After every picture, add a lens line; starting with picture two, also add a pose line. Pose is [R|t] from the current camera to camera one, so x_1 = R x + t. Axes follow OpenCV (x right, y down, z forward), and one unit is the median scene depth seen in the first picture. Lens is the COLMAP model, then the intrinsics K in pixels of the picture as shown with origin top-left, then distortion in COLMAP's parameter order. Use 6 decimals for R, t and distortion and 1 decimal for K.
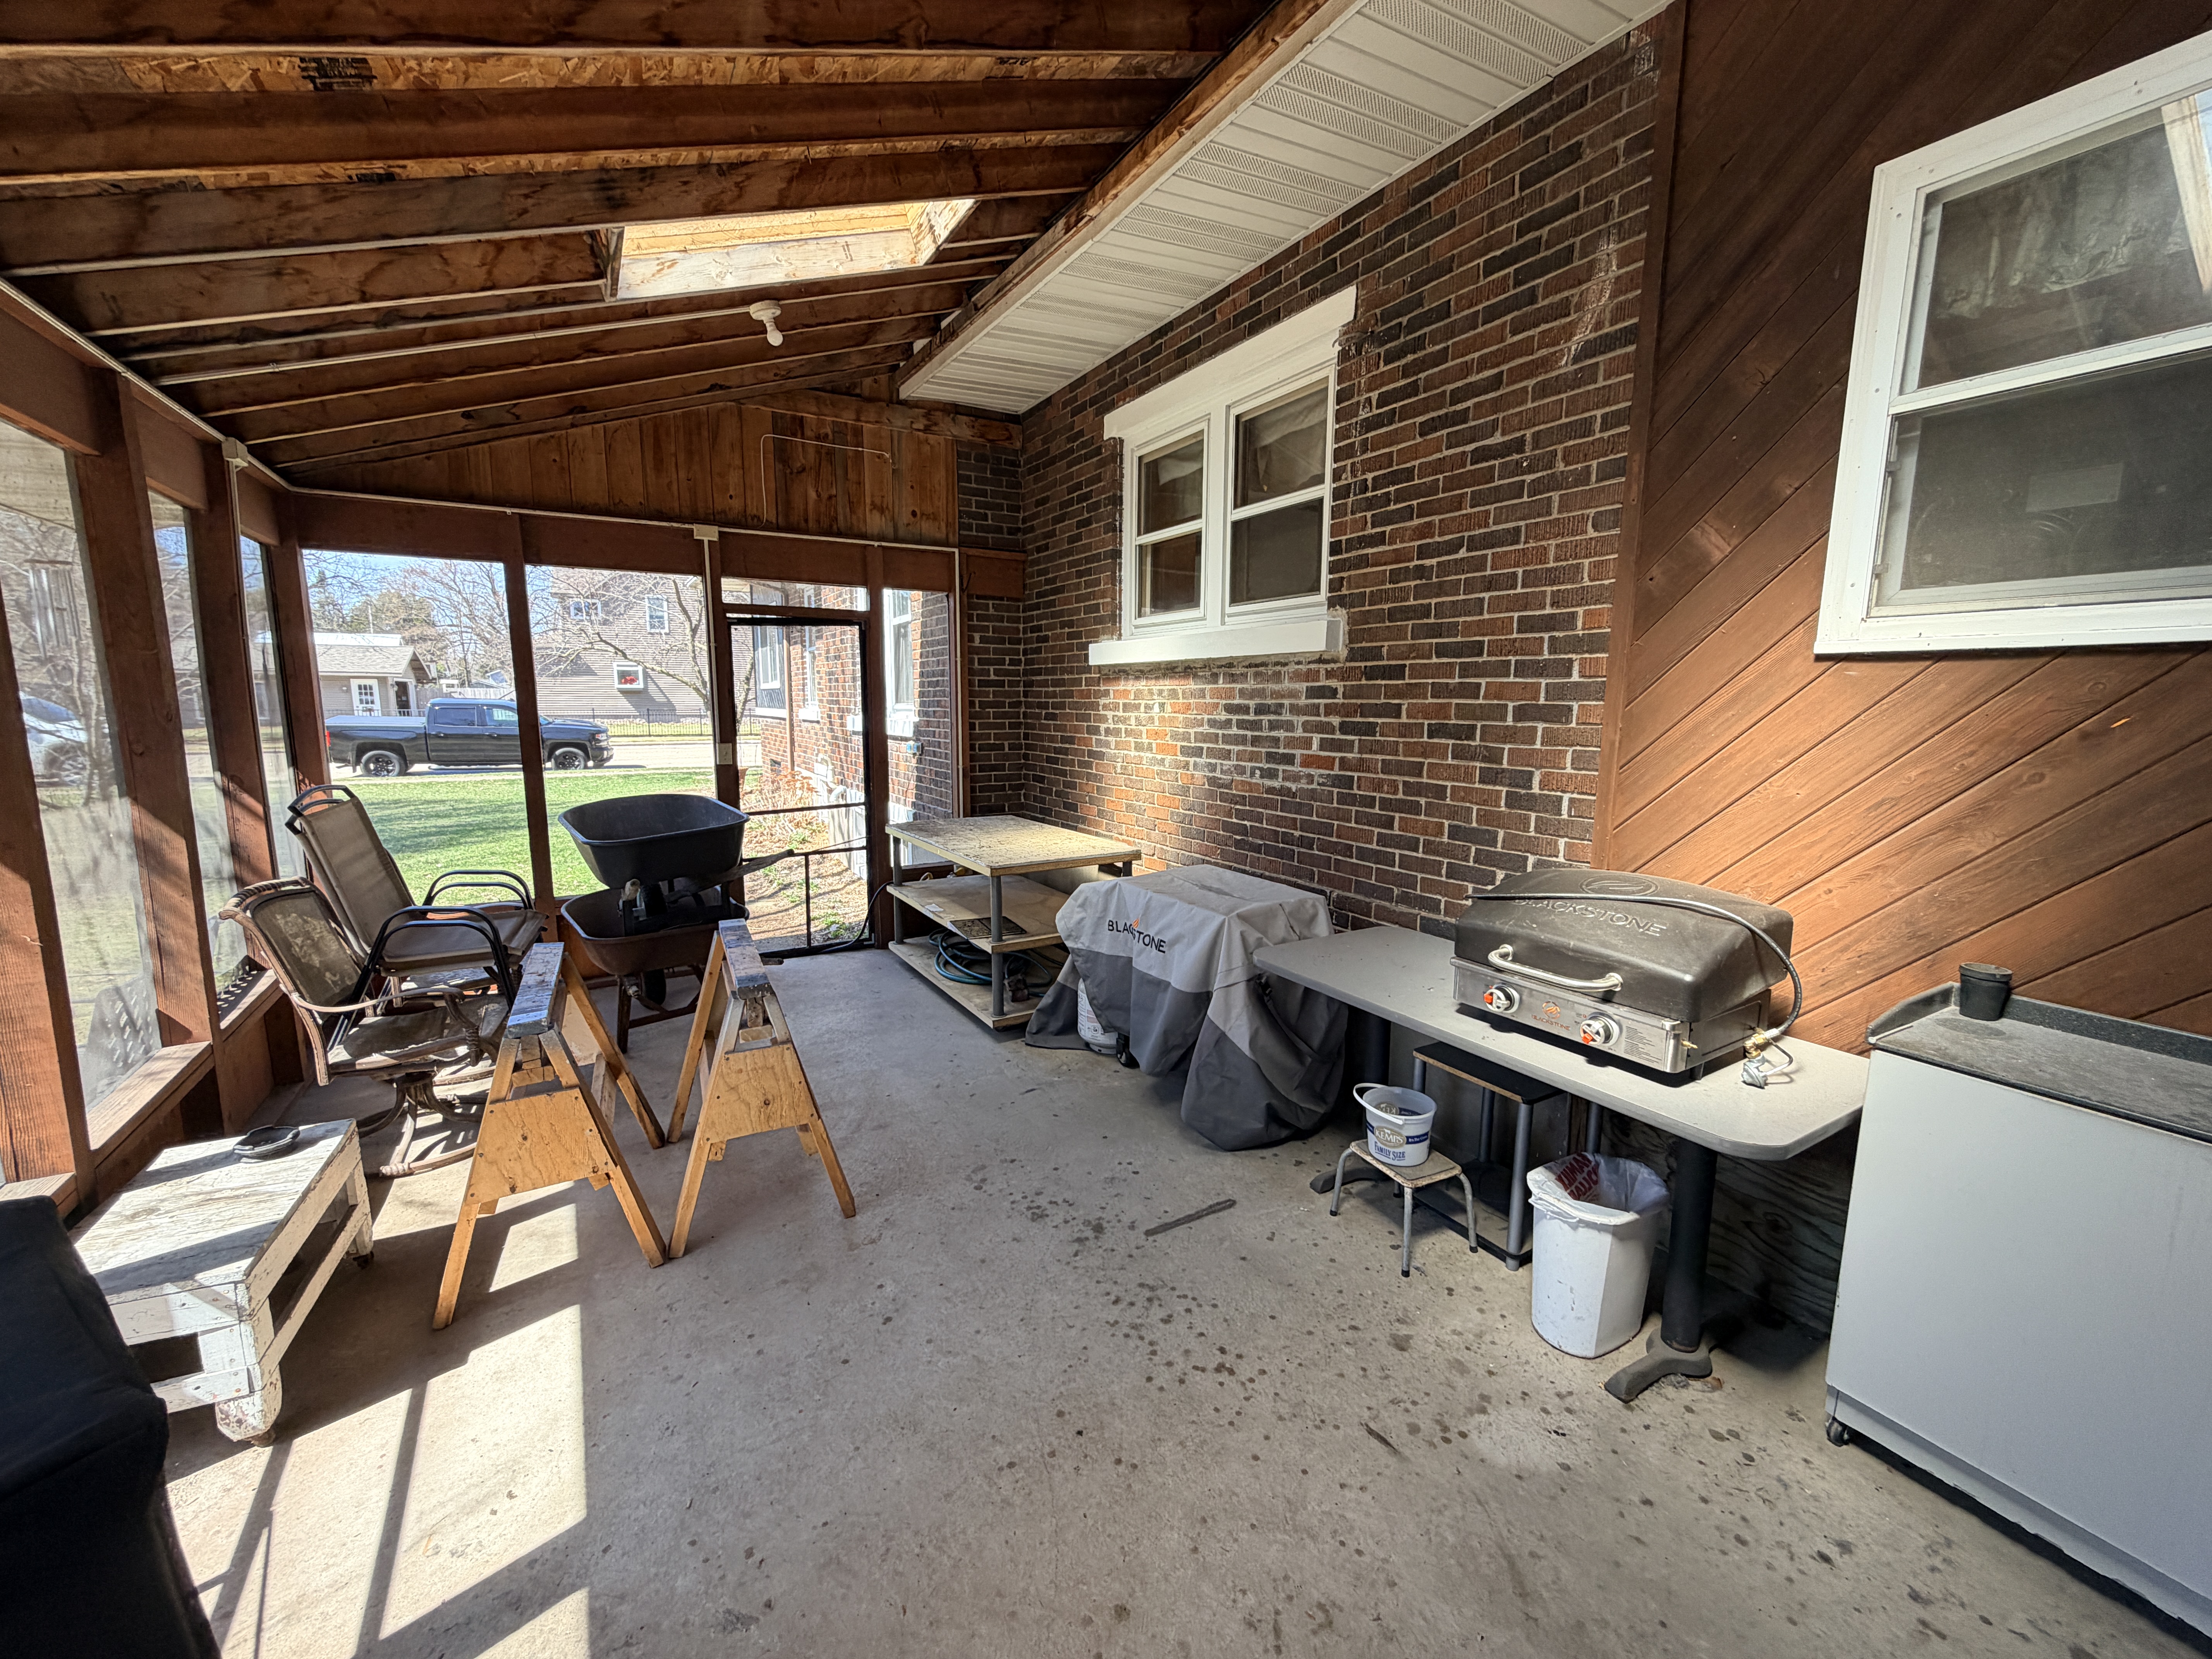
lens RADIAL K [[887.9, 0, 1105.3], [0, 887.9, 828.1], [0, 0, 1]] dist [-0.000648, -0.000030]
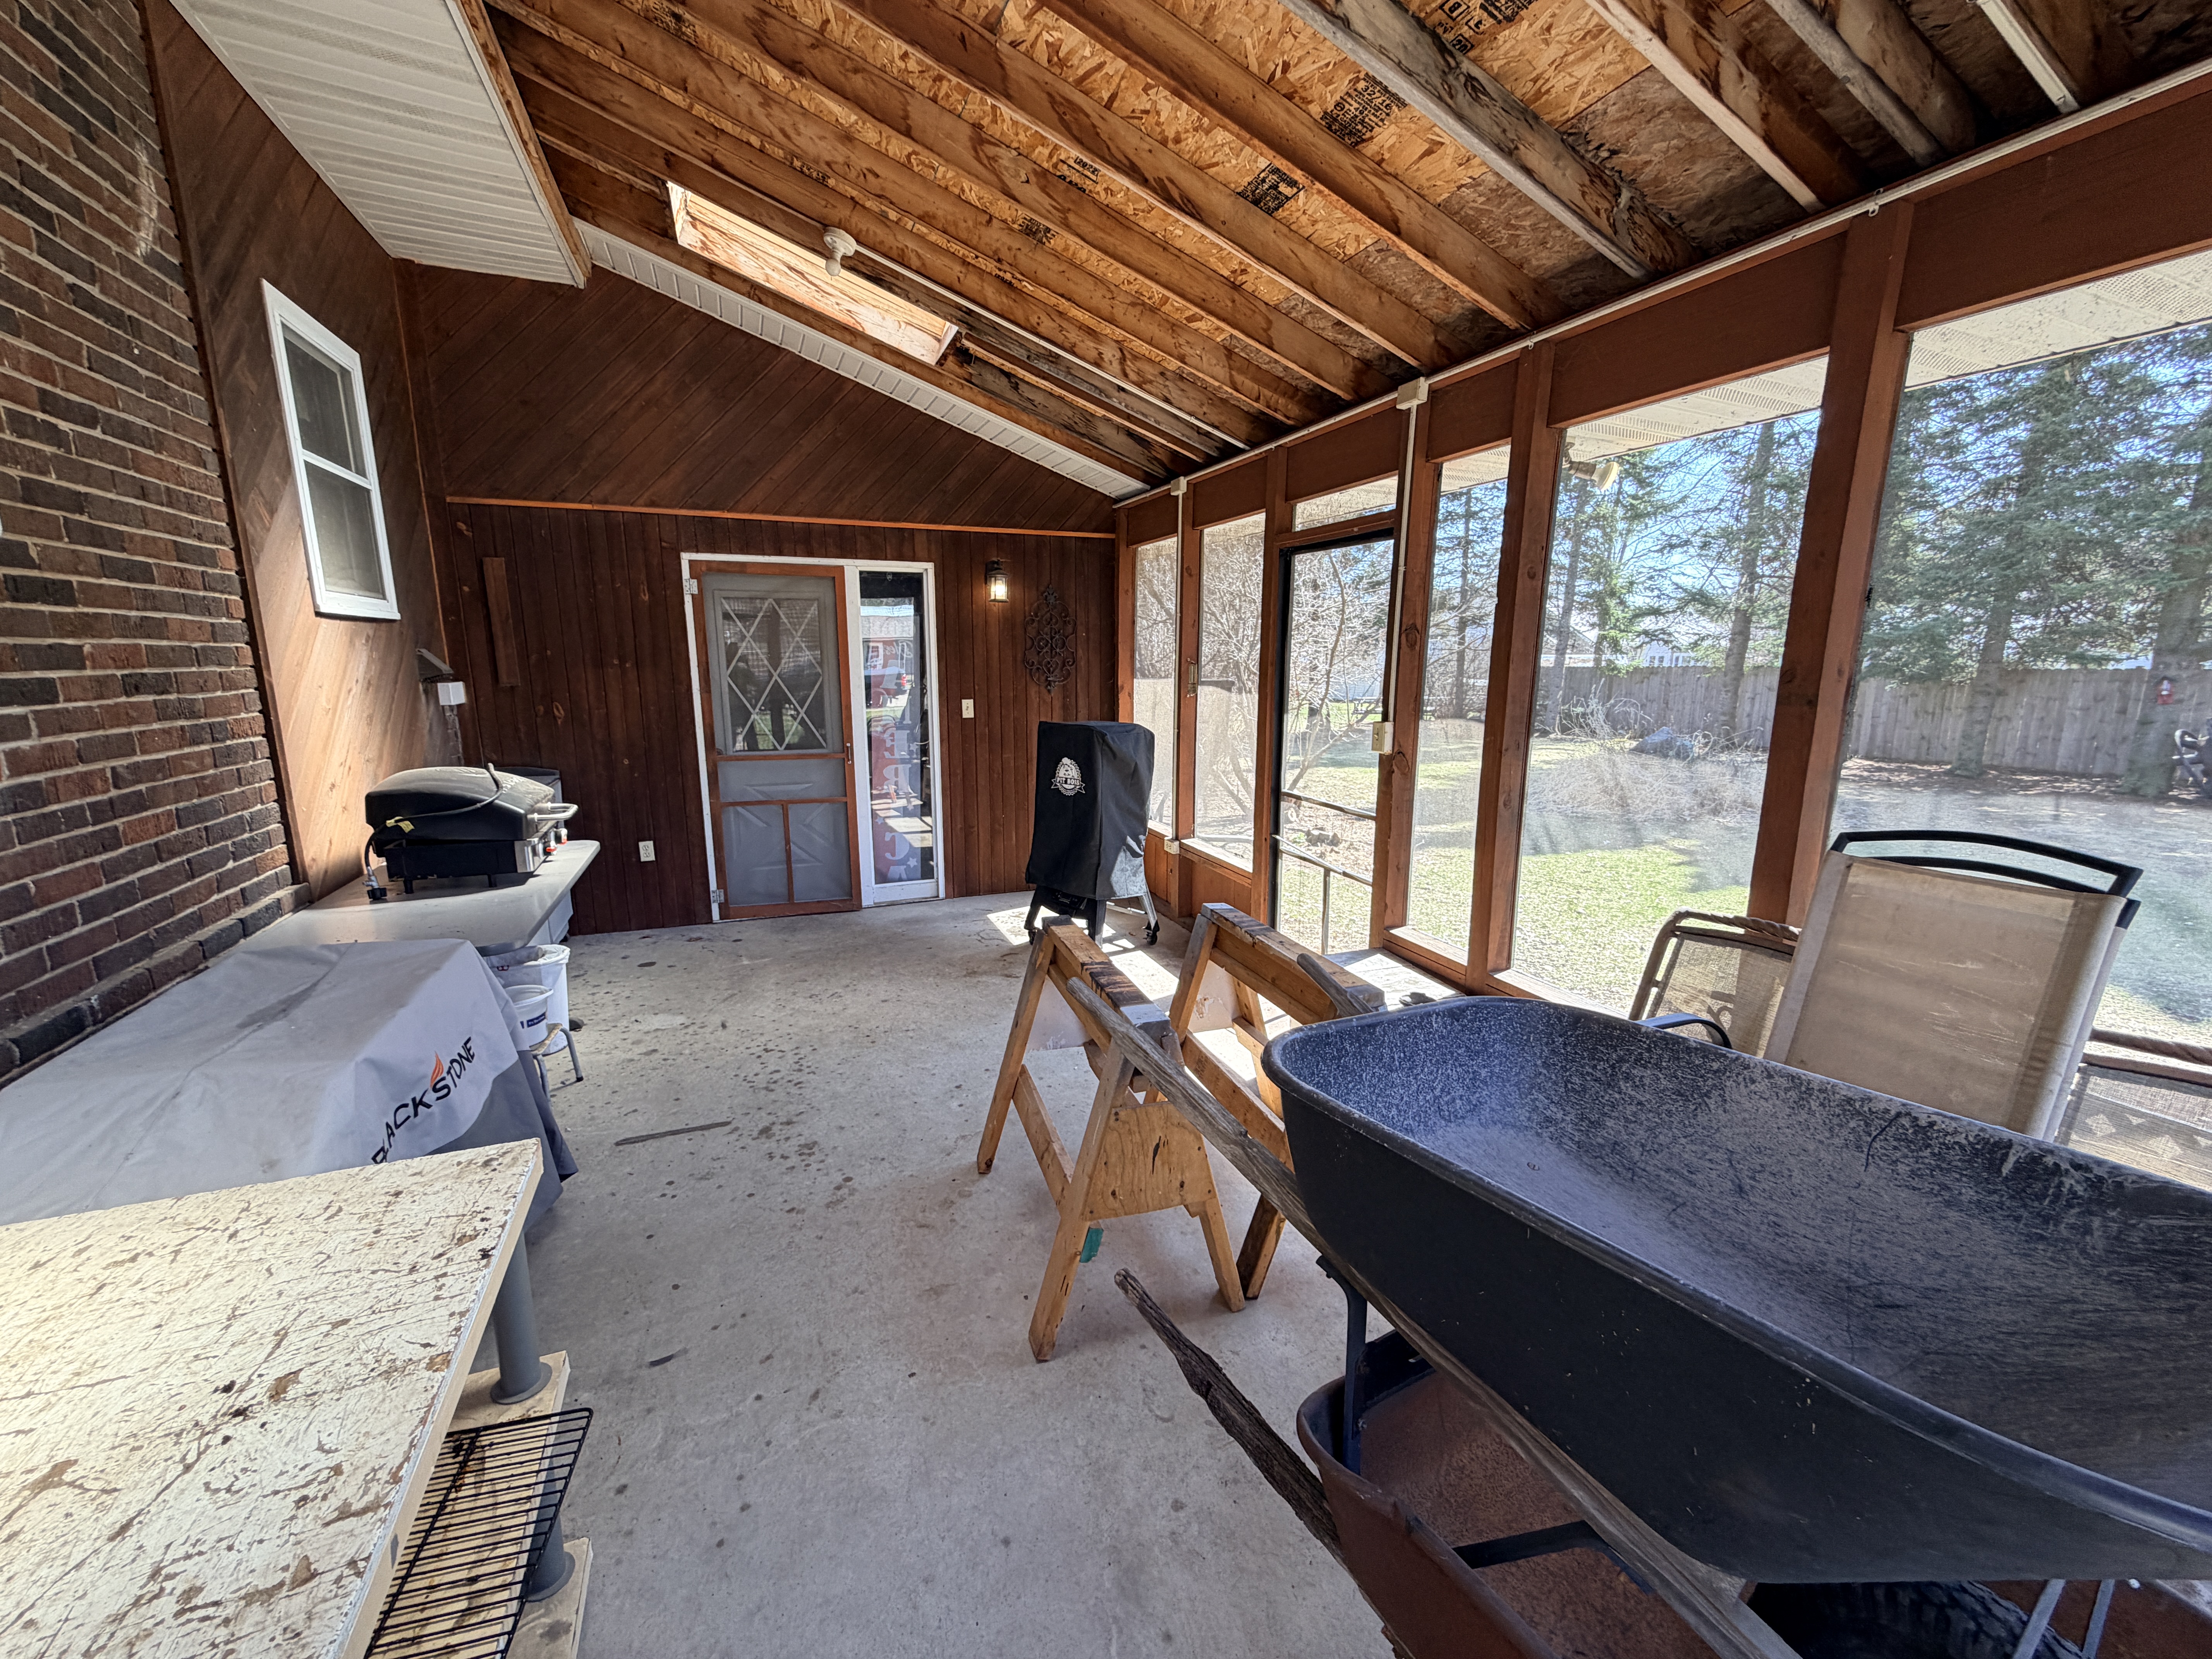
lens RADIAL K [[884.0, 0, 1102.9], [0, 884.0, 831.1], [0, 0, 1]] dist [0.002775, -0.000772]
pose [[-0.988315, -0.037121, 0.147836, -0.574546], [0.014614, 0.942349, 0.334313, -0.262017], [-0.151723, 0.332567, -0.930795, 1.847027]]
